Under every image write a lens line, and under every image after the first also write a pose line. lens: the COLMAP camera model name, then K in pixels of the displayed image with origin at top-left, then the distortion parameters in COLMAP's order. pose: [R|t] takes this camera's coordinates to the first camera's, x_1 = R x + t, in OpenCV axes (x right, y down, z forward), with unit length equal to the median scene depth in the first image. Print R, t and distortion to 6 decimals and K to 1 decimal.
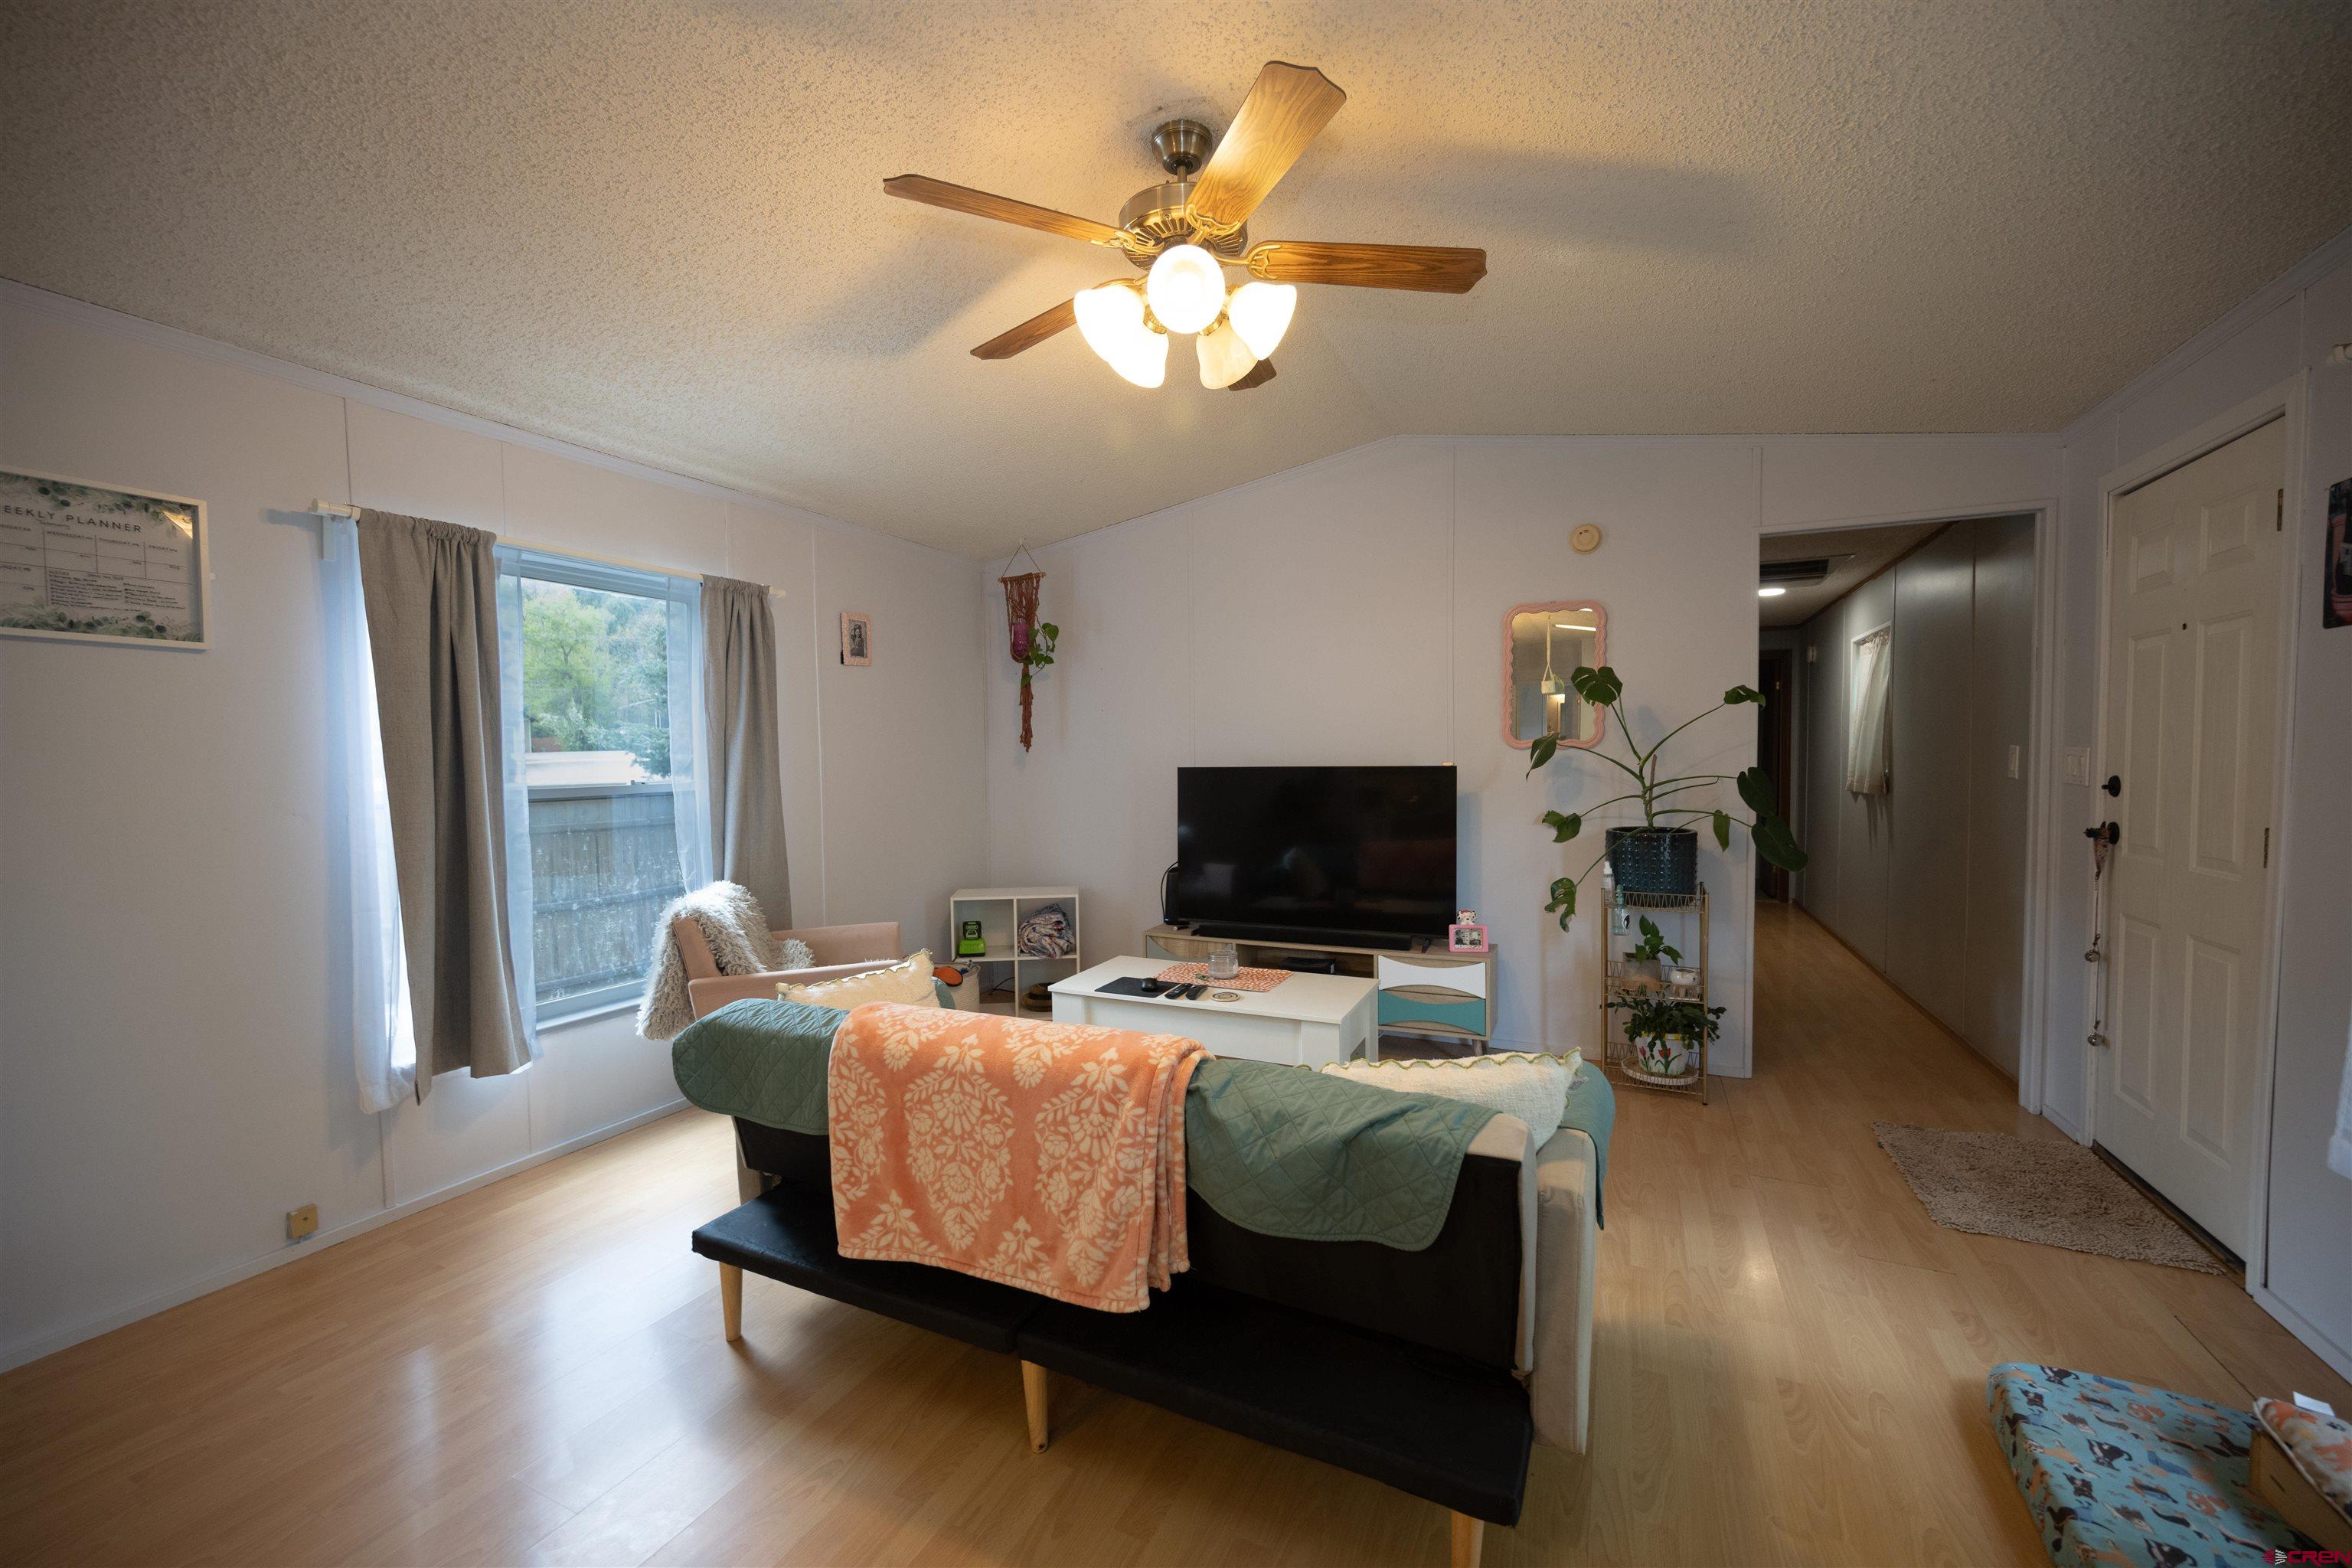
lens RADIAL K [[925.7, 0, 1175.0], [0, 925.7, 796.3], [0, 0, 1]] dist [-0.002302, 0.000746]
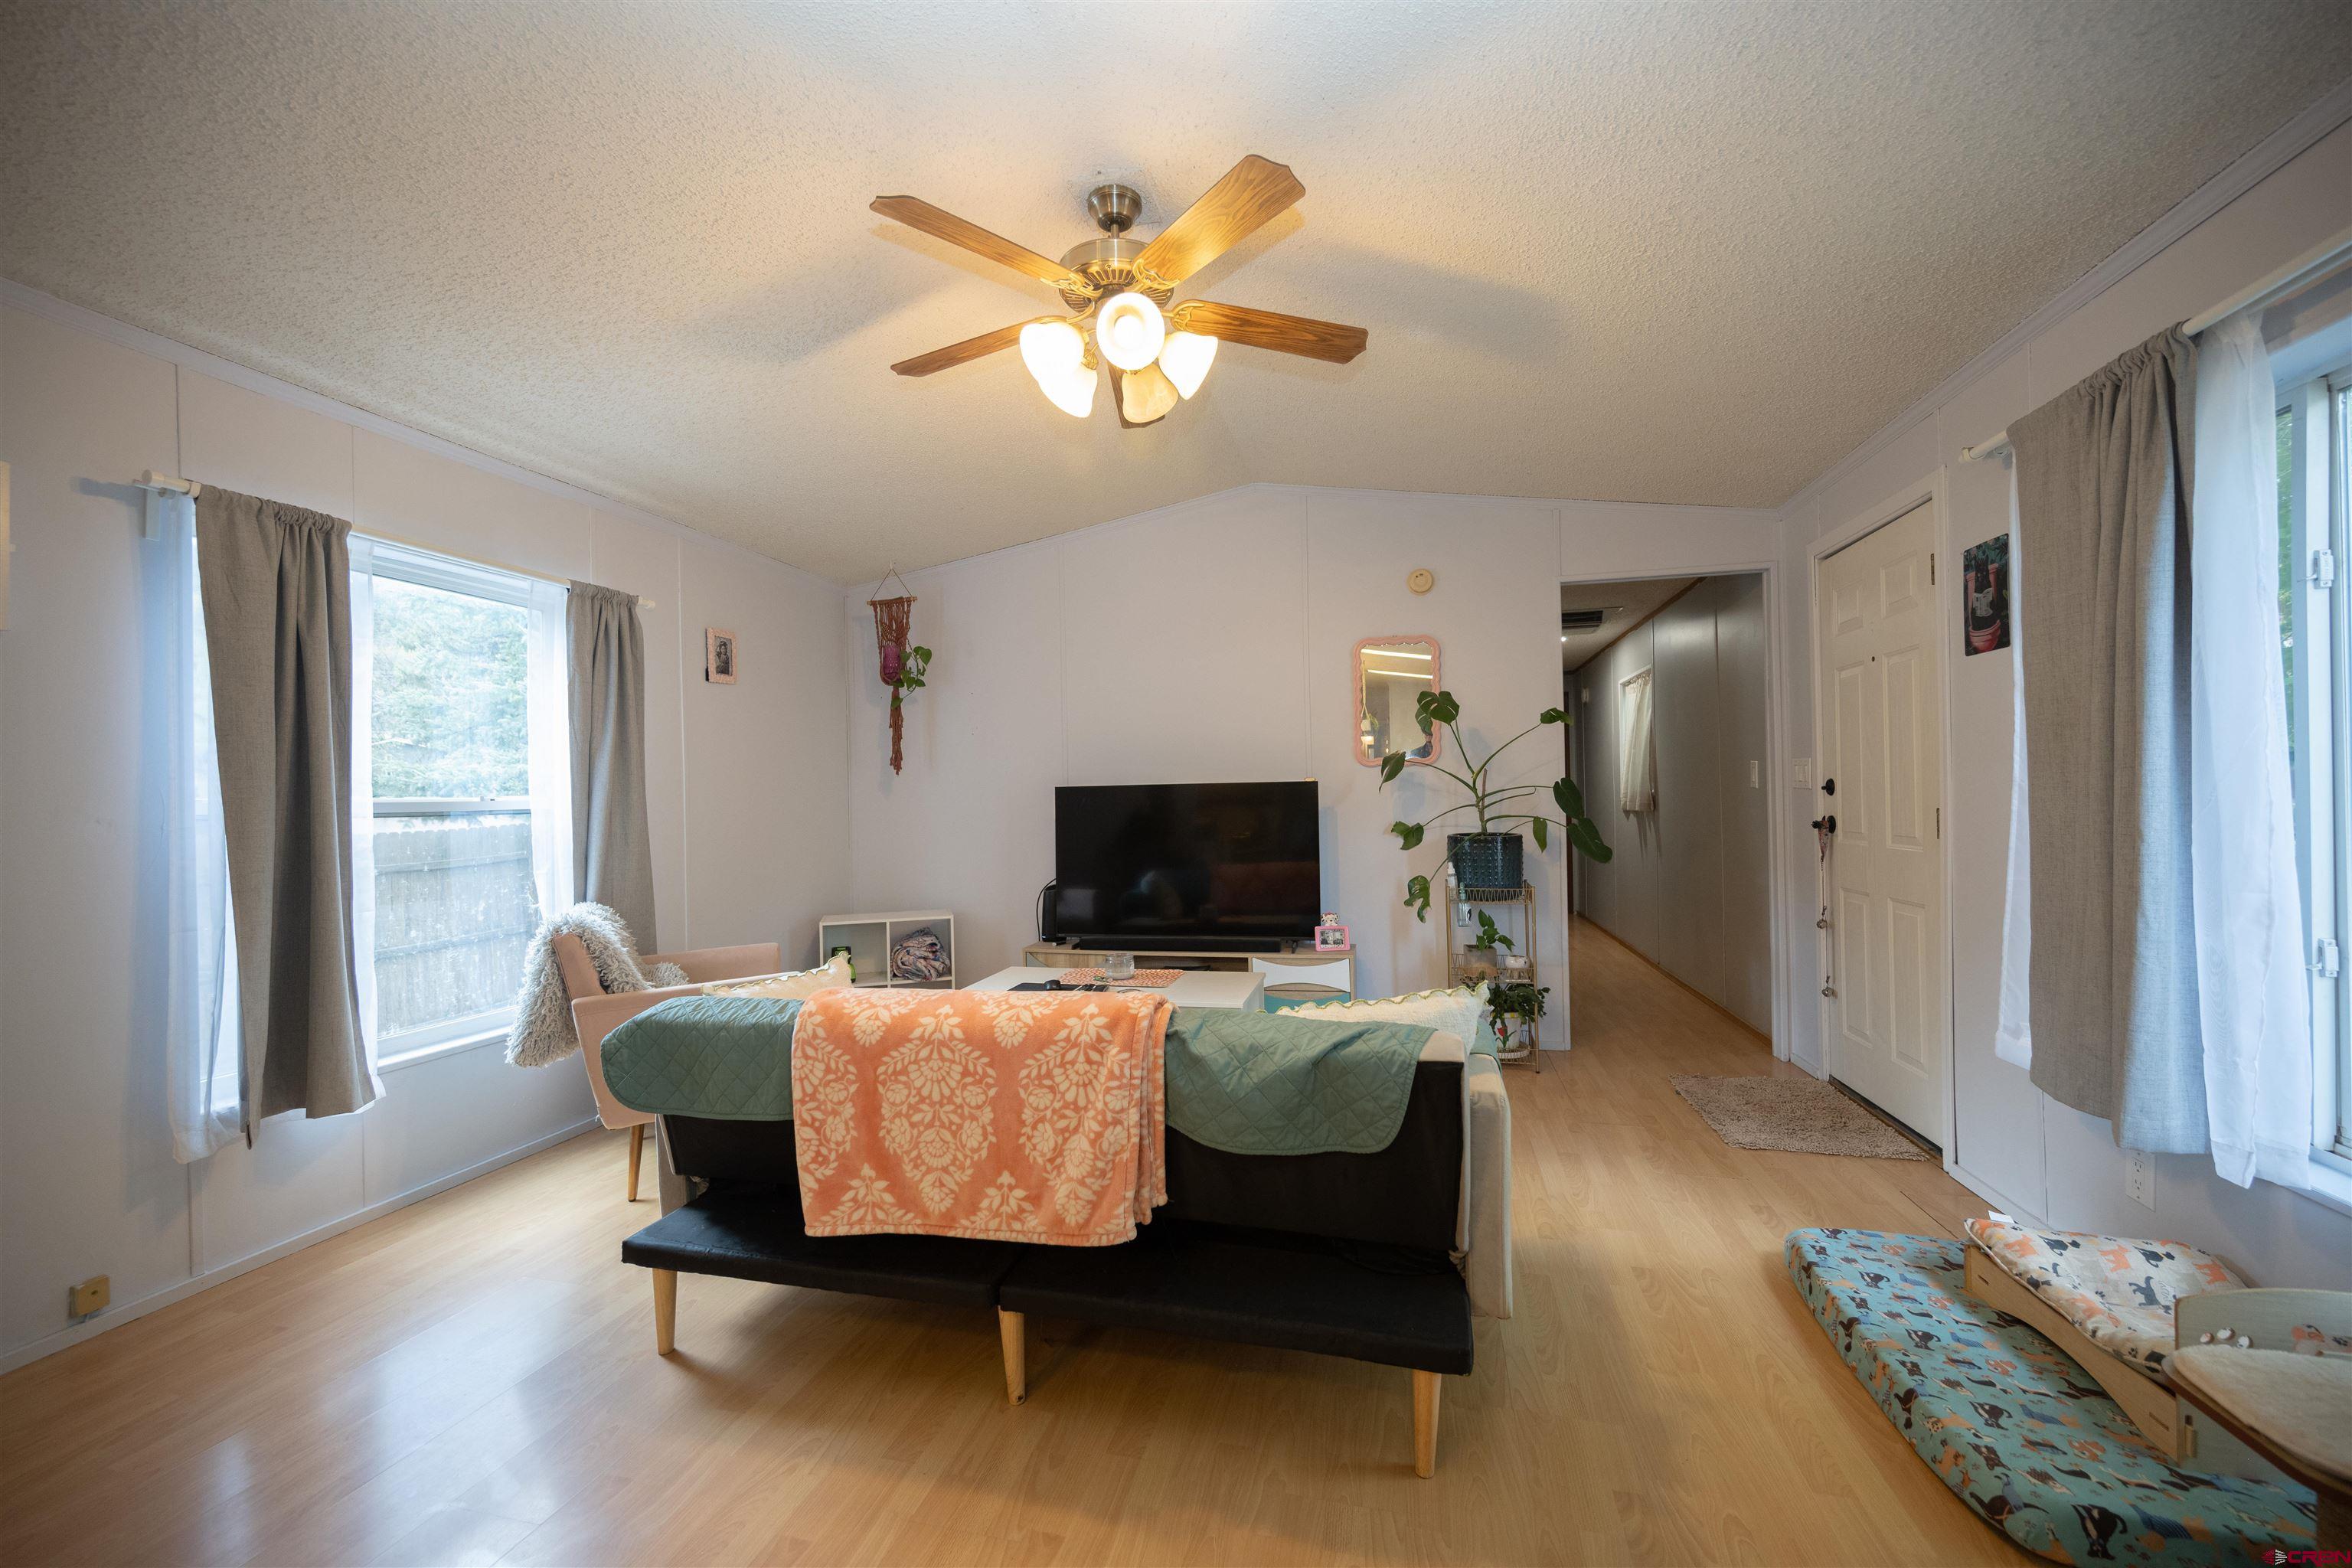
lens RADIAL K [[925.7, 0, 1176.2], [0, 925.7, 796.7], [0, 0, 1]] dist [-0.002302, 0.000746]
pose [[0.980059, -0.007151, 0.198577, -0.115788], [0.016952, 0.998718, -0.047702, 0.051723], [-0.197981, 0.050117, 0.978924, -0.060407]]
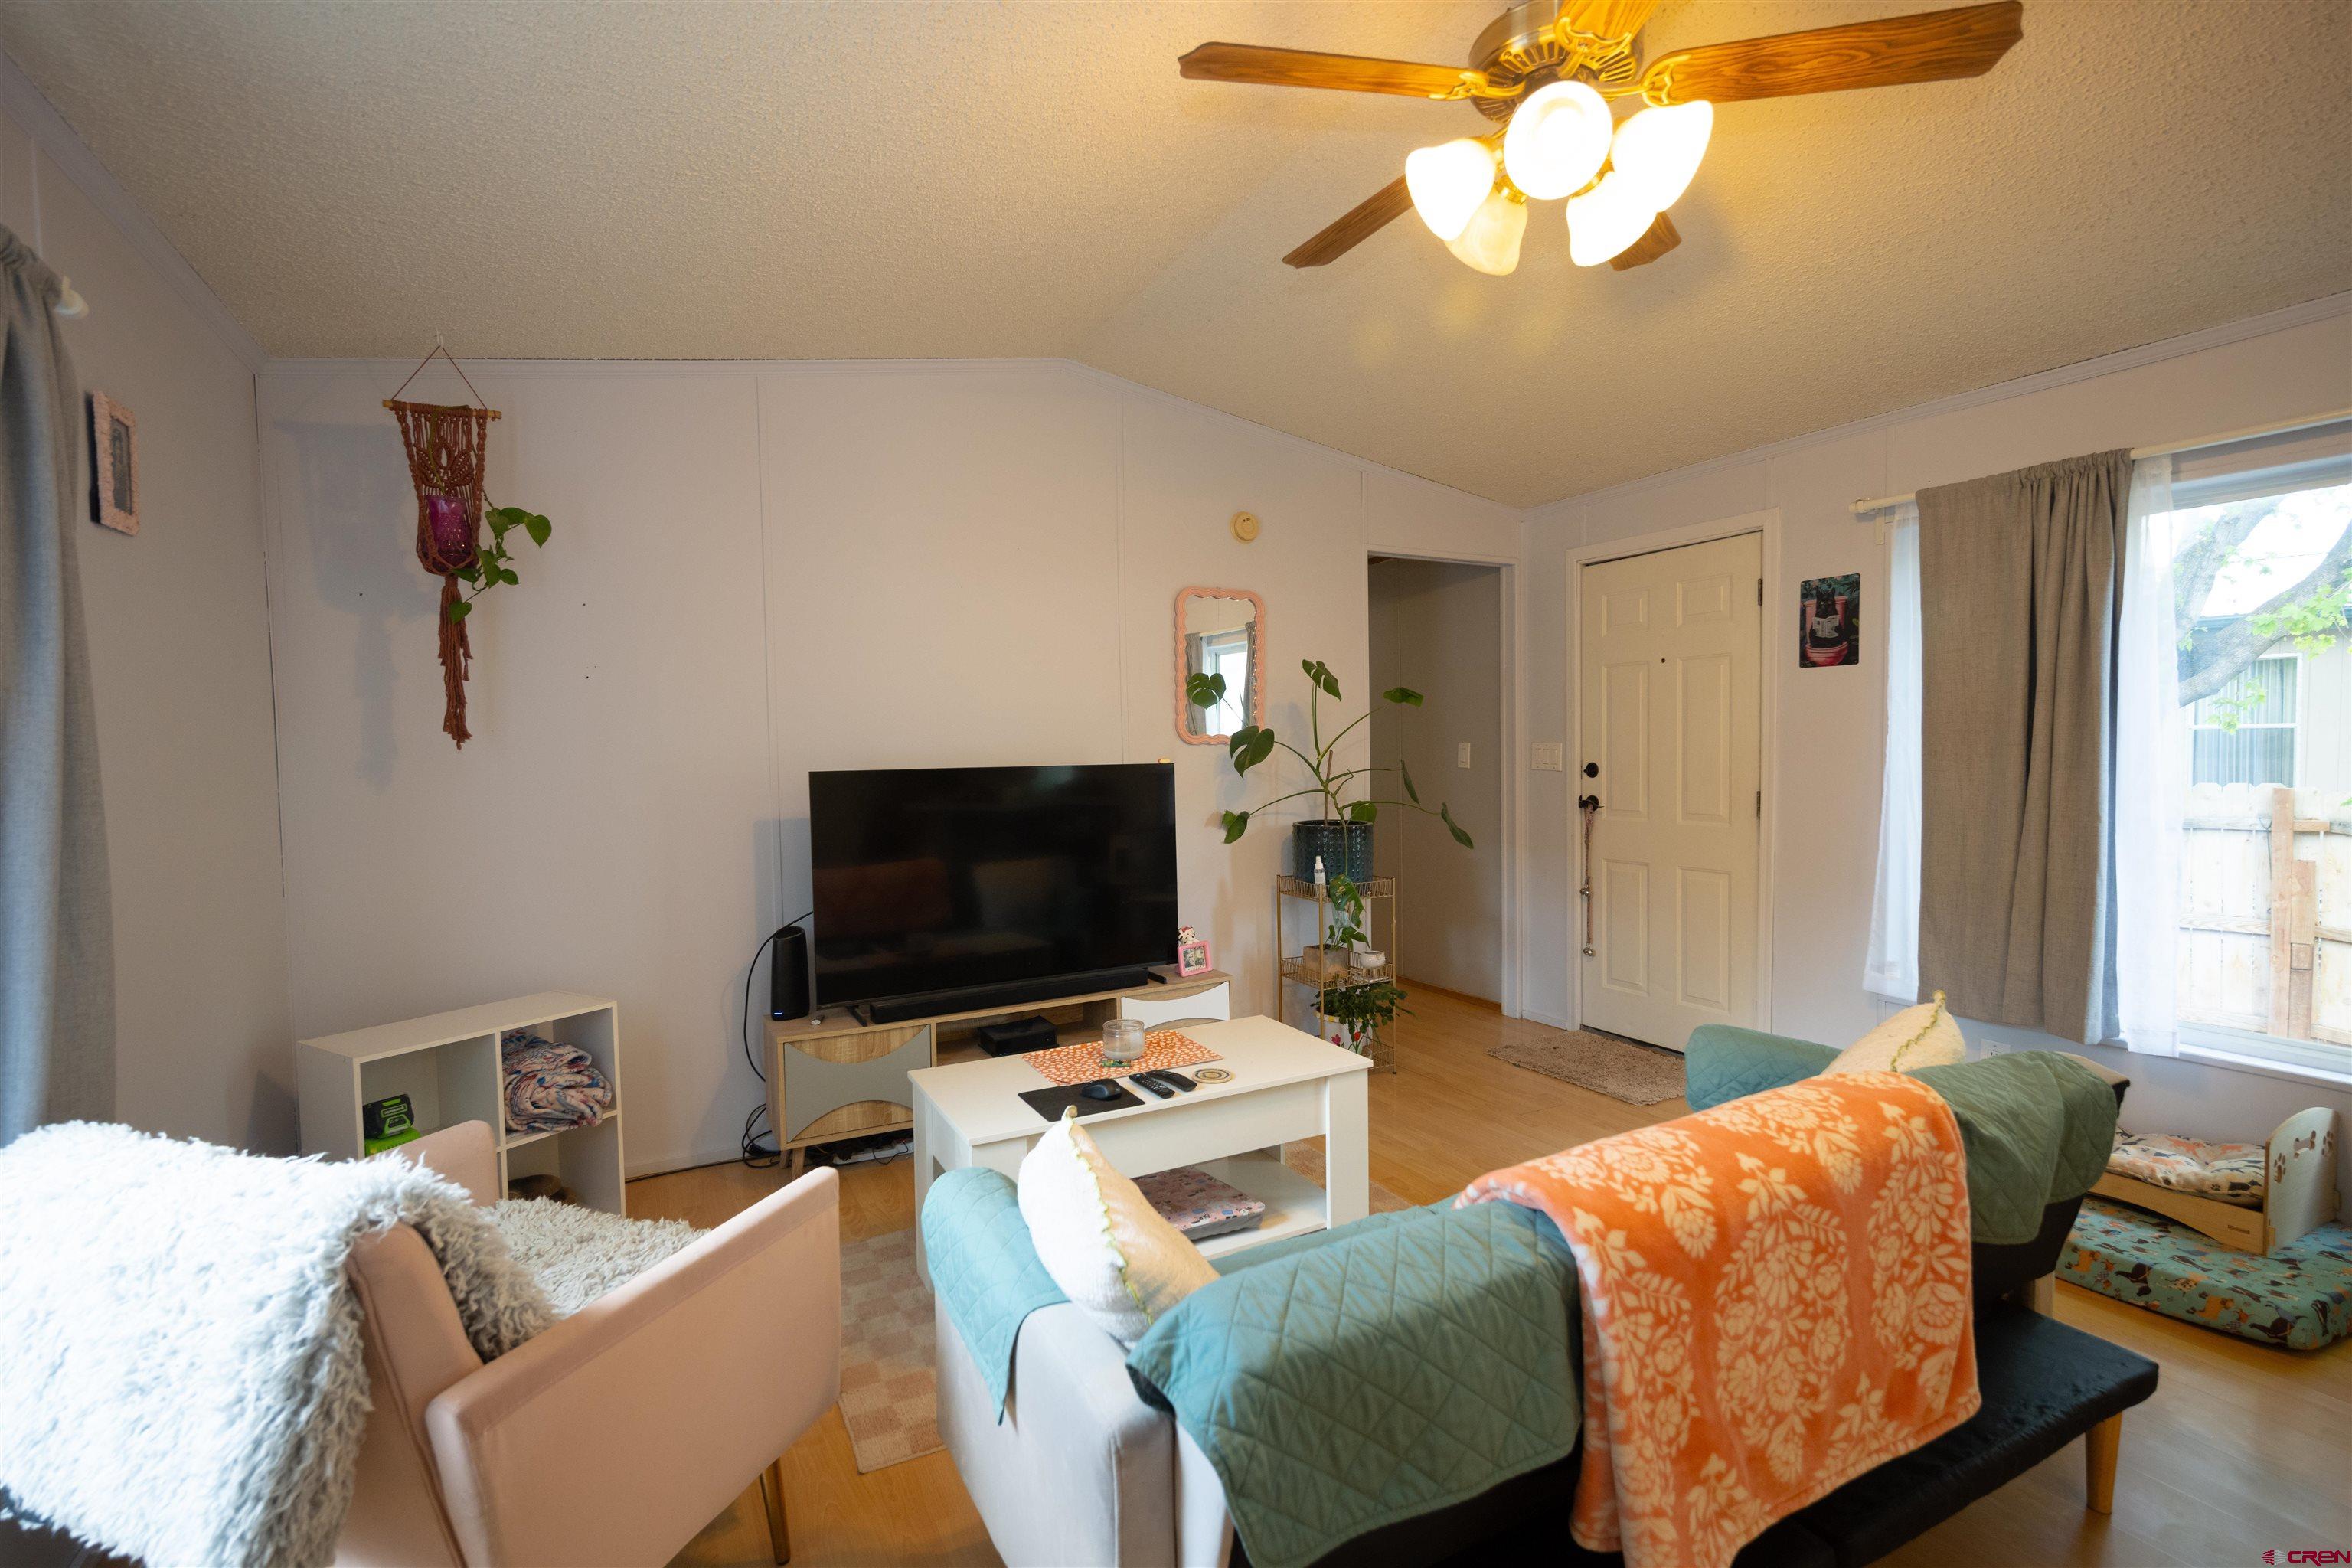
lens RADIAL K [[1060.5, 0, 1182.6], [0, 1060.5, 796.8], [0, 0, 1]] dist [-0.001070, 0.000326]
pose [[0.597574, -0.035206, 0.801041, -0.718966], [0.045077, 0.998931, 0.010276, -0.016372], [-0.800546, 0.029968, 0.598522, 0.584329]]
